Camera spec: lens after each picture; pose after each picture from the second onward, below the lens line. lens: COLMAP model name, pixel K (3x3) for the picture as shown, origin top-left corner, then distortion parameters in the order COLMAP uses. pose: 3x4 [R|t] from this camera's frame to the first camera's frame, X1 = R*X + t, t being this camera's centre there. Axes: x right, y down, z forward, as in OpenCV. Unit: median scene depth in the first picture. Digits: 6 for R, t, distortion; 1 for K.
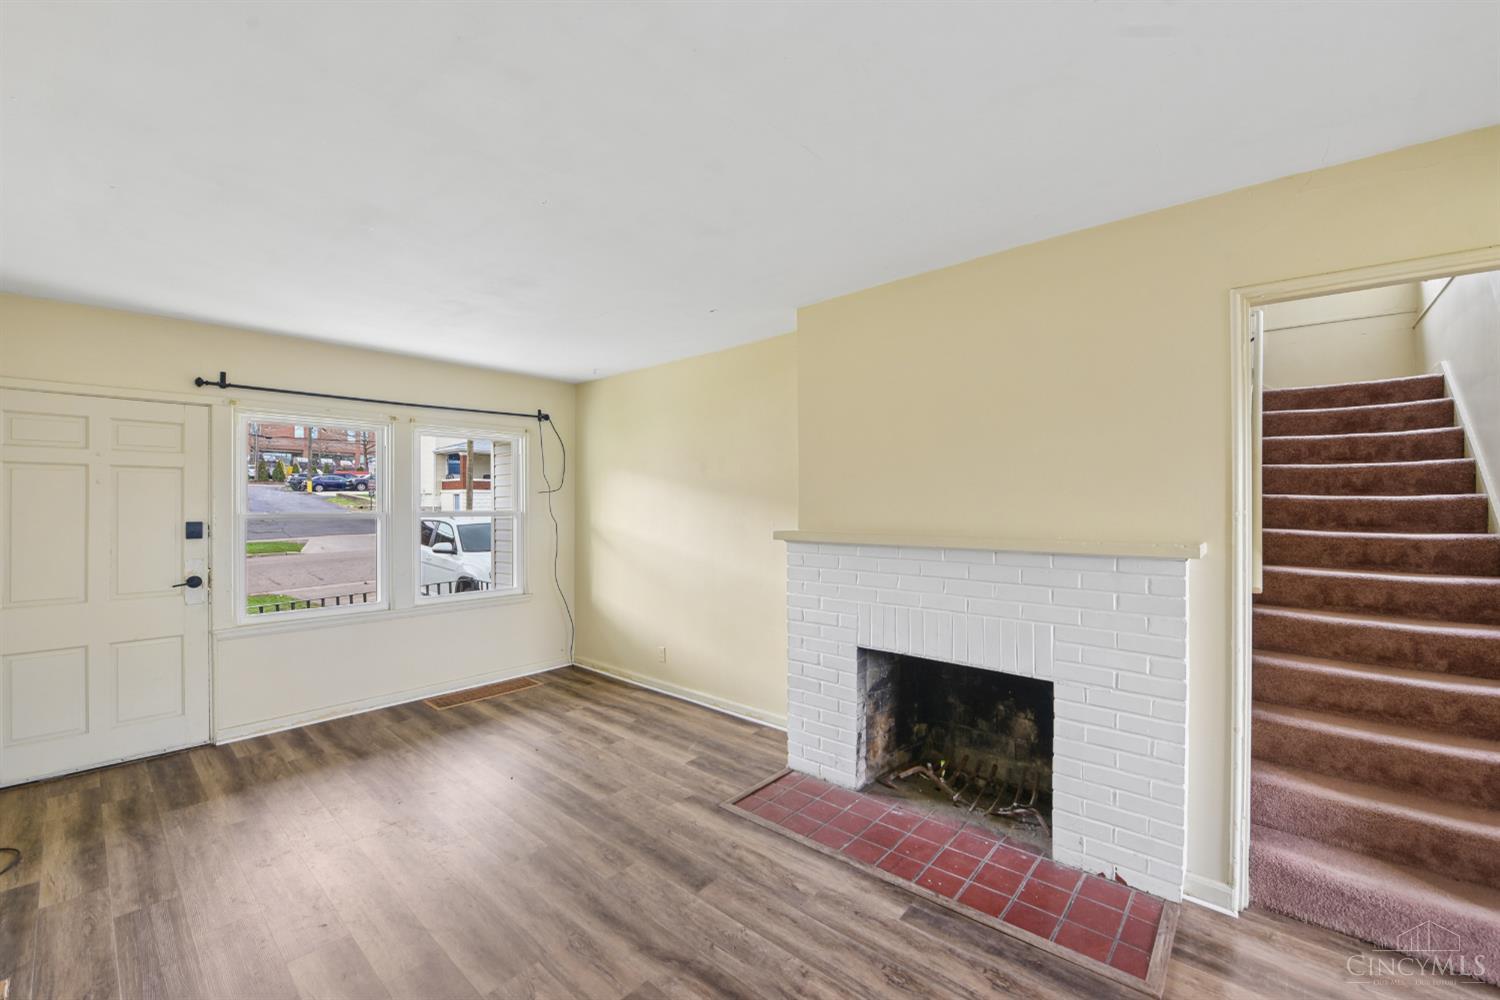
lens RADIAL K [[617.2, 0, 755.6], [0, 617.2, 494.3], [0, 0, 1]] dist [-0.002954, -0.000698]
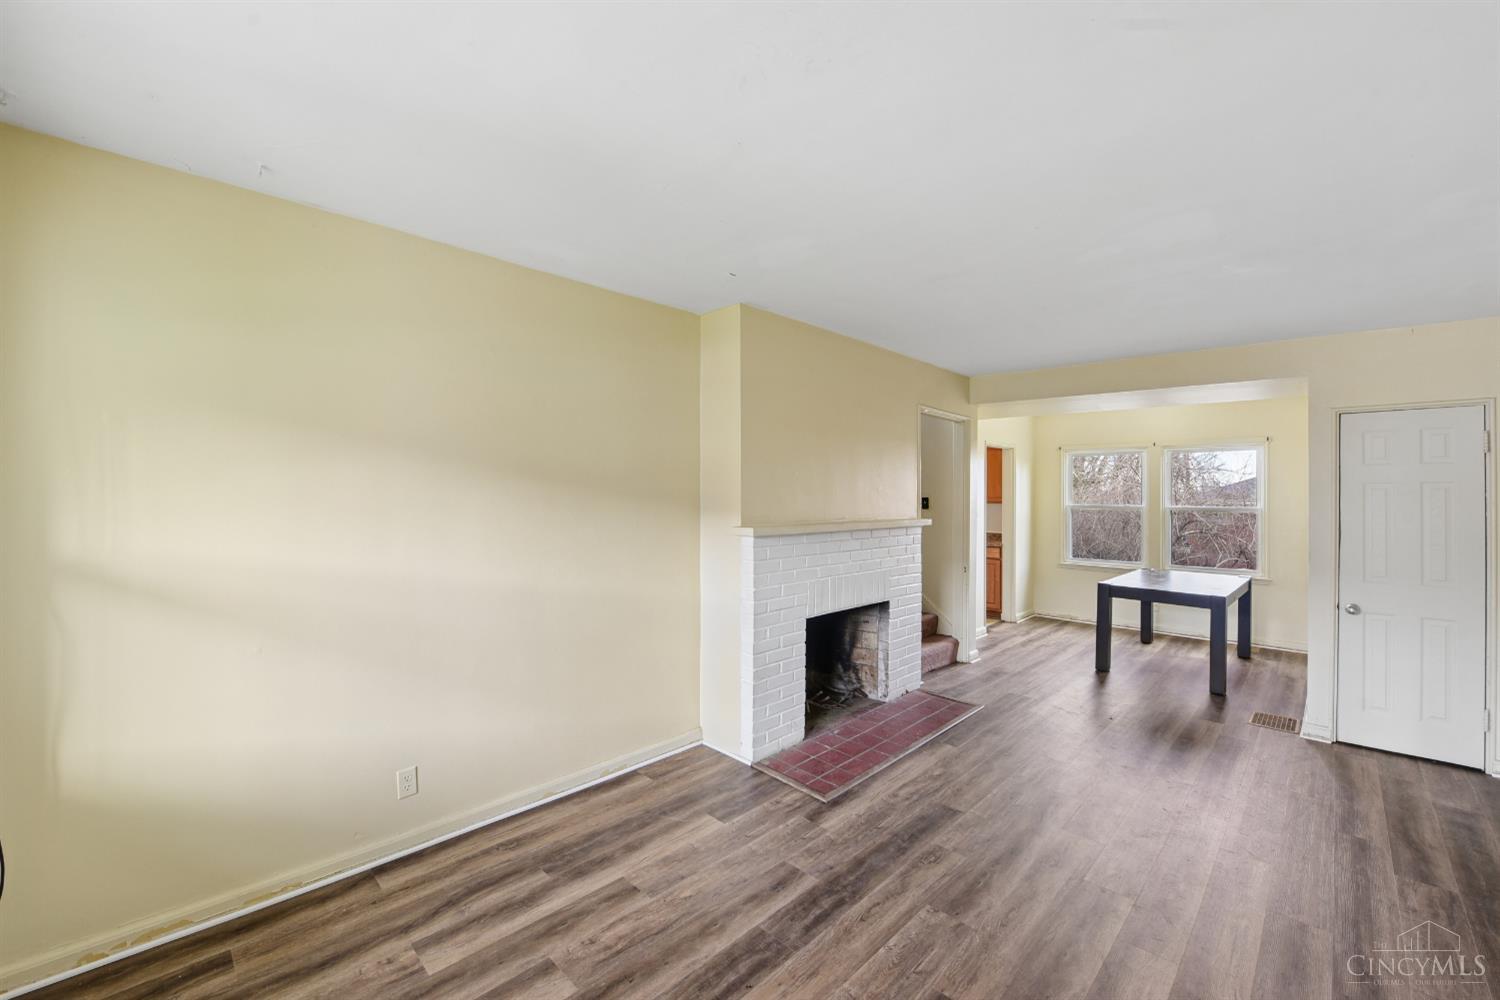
lens RADIAL K [[604.7, 0, 783.0], [0, 604.7, 504.2], [0, 0, 1]] dist [-0.014263, -0.000322]
pose [[0.018834, -0.009759, 0.999775, -1.135460], [-0.021733, 0.999712, 0.010168, 0.017183], [-0.999586, -0.021920, 0.018617, 1.173048]]
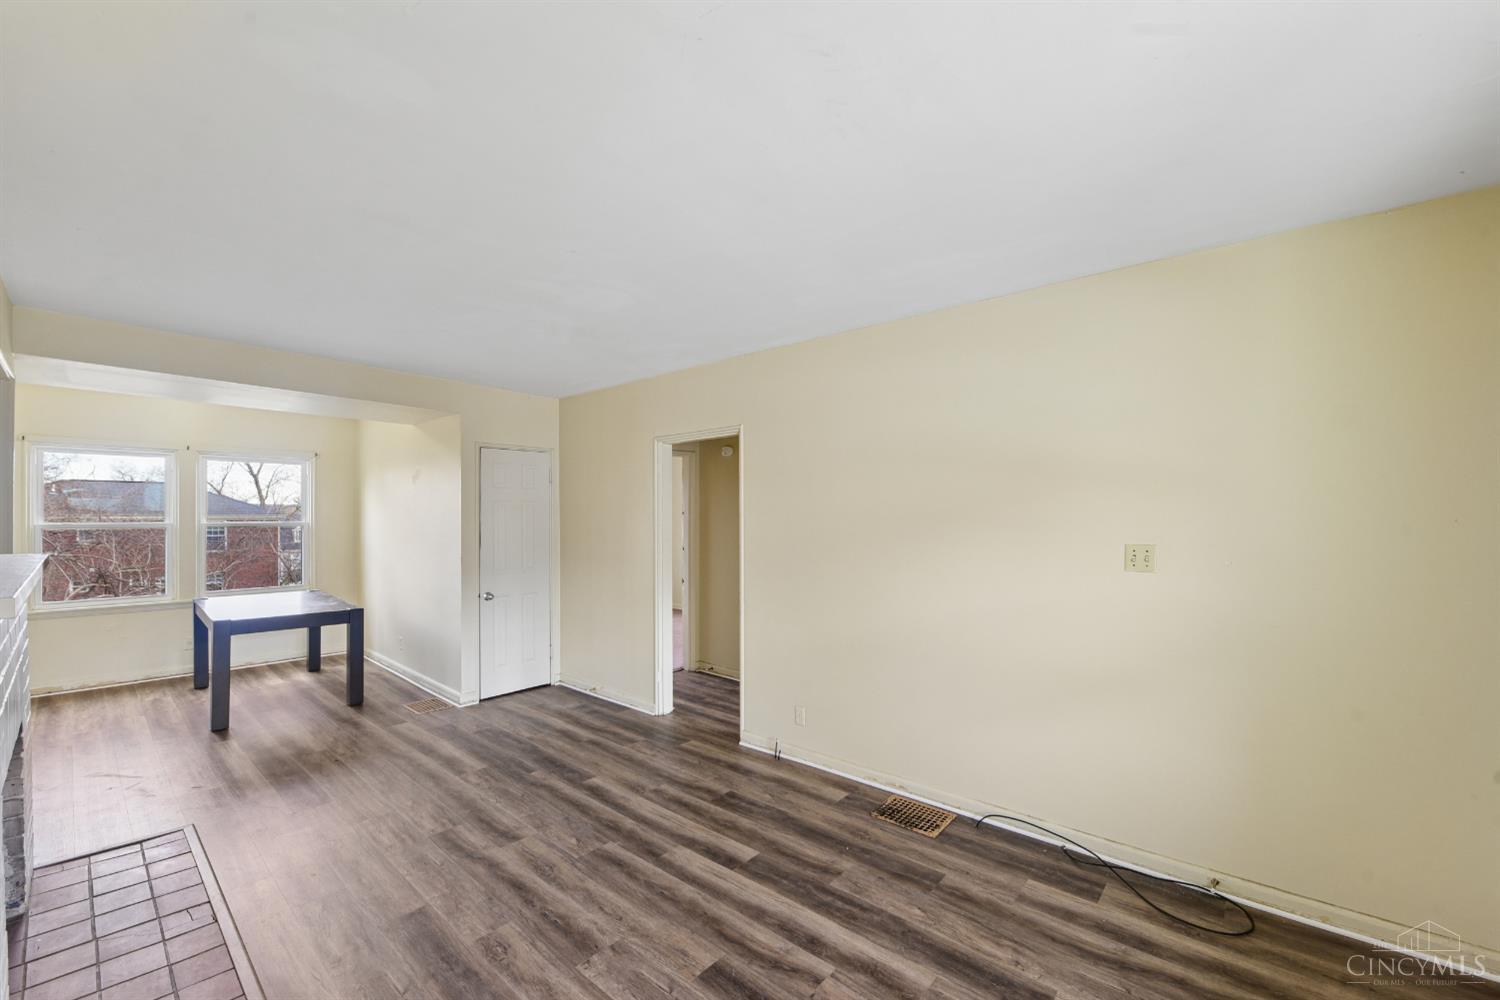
lens RADIAL K [[606.3, 0, 744.4], [0, 606.3, 494.0], [0, 0, 1]] dist [-0.002050, -0.000126]
pose [[-0.999987, 0.004008, 0.003184, -0.538641], [0.003864, 0.999025, -0.043975, 0.017980], [-0.003357, -0.043962, -0.999028, 1.743058]]
